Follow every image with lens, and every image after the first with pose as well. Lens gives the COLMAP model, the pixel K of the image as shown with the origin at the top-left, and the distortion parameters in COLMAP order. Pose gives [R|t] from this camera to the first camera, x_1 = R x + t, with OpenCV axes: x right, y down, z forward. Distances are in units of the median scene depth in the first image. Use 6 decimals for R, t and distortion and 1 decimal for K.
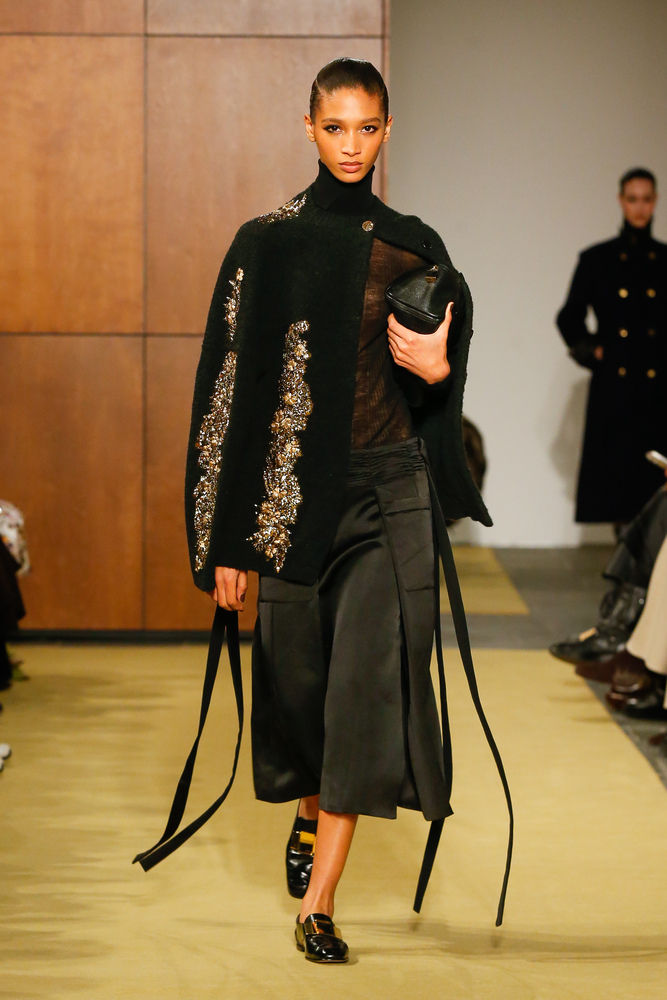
lens RADIAL K [[3835.4, 0, 334.1], [0, 3835.4, 536.7], [0, 0, 1]] dist [0.293101, 0.000000]
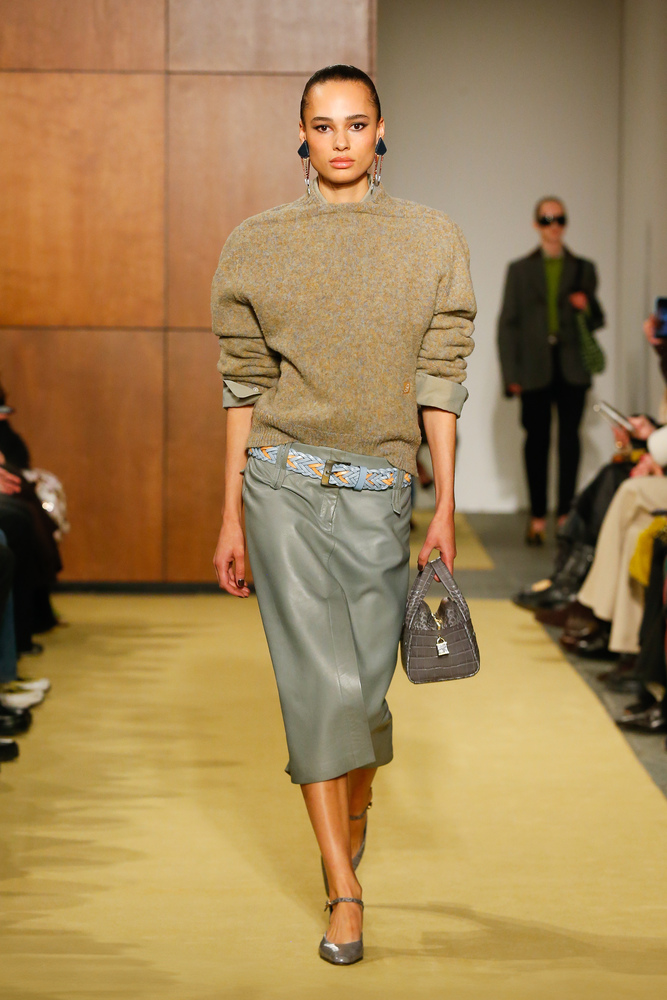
lens RADIAL K [[4037.9, 0, 357.2], [0, 4037.9, 497.2], [0, 0, 1]] dist [0.504006, 0.000000]
pose [[0.999993, 0.002382, -0.002817, 0.012514], [-0.002362, 0.999971, 0.007245, -0.010507], [0.002834, -0.007239, 0.999970, -0.230577]]
